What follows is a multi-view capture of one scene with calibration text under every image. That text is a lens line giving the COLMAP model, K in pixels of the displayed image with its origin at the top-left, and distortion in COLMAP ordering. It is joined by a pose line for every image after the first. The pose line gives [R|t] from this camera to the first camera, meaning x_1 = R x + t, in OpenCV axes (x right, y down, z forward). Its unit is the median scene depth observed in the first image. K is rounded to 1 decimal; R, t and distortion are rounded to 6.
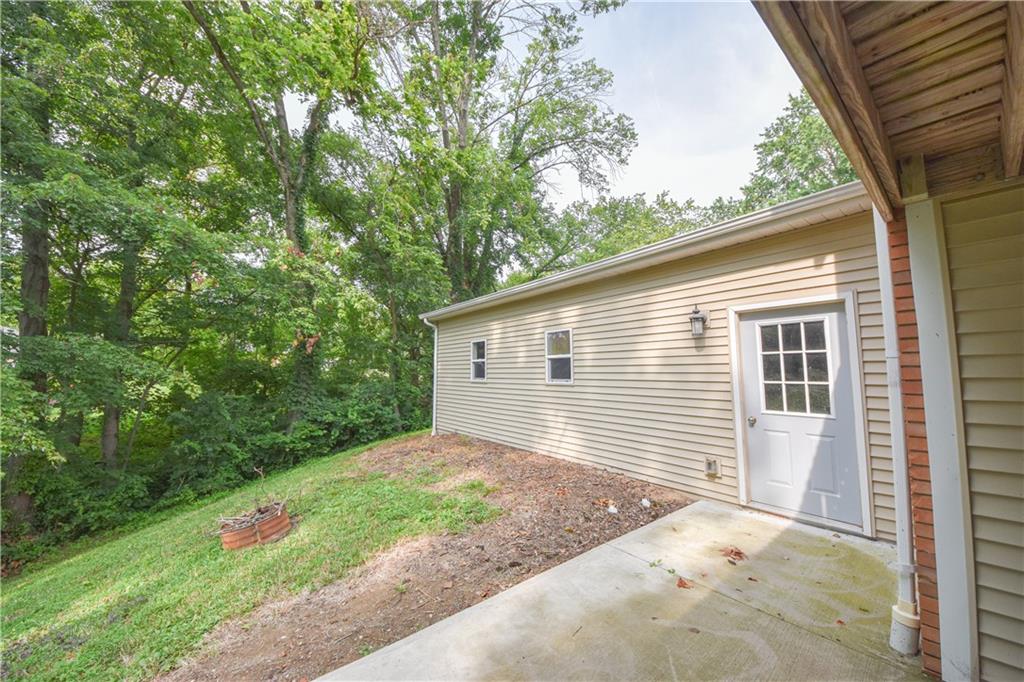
lens RADIAL K [[362.0, 0, 511.3], [0, 362.0, 341.2], [0, 0, 1]] dist [0.013123, -0.014068]
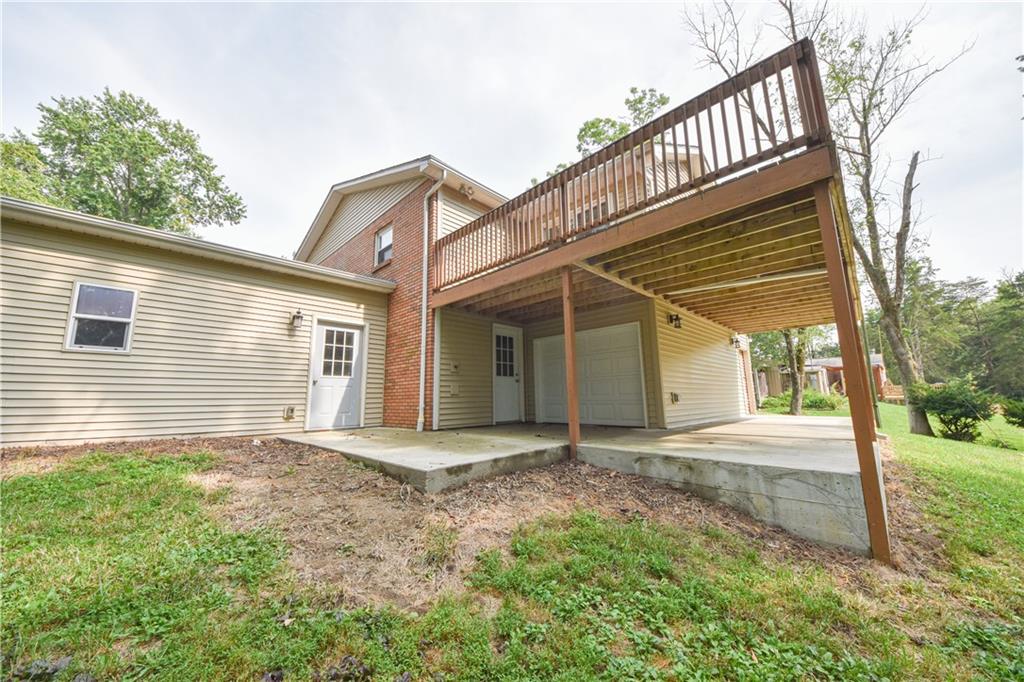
lens RADIAL K [[369.2, 0, 514.3], [0, 369.2, 341.1], [0, 0, 1]] dist [0.026760, -0.014610]
pose [[-0.120469, 0.165179, 0.978879, -1.205278], [-0.066747, 0.982481, -0.174001, 0.267749], [-0.990471, -0.086299, -0.107333, 0.253181]]
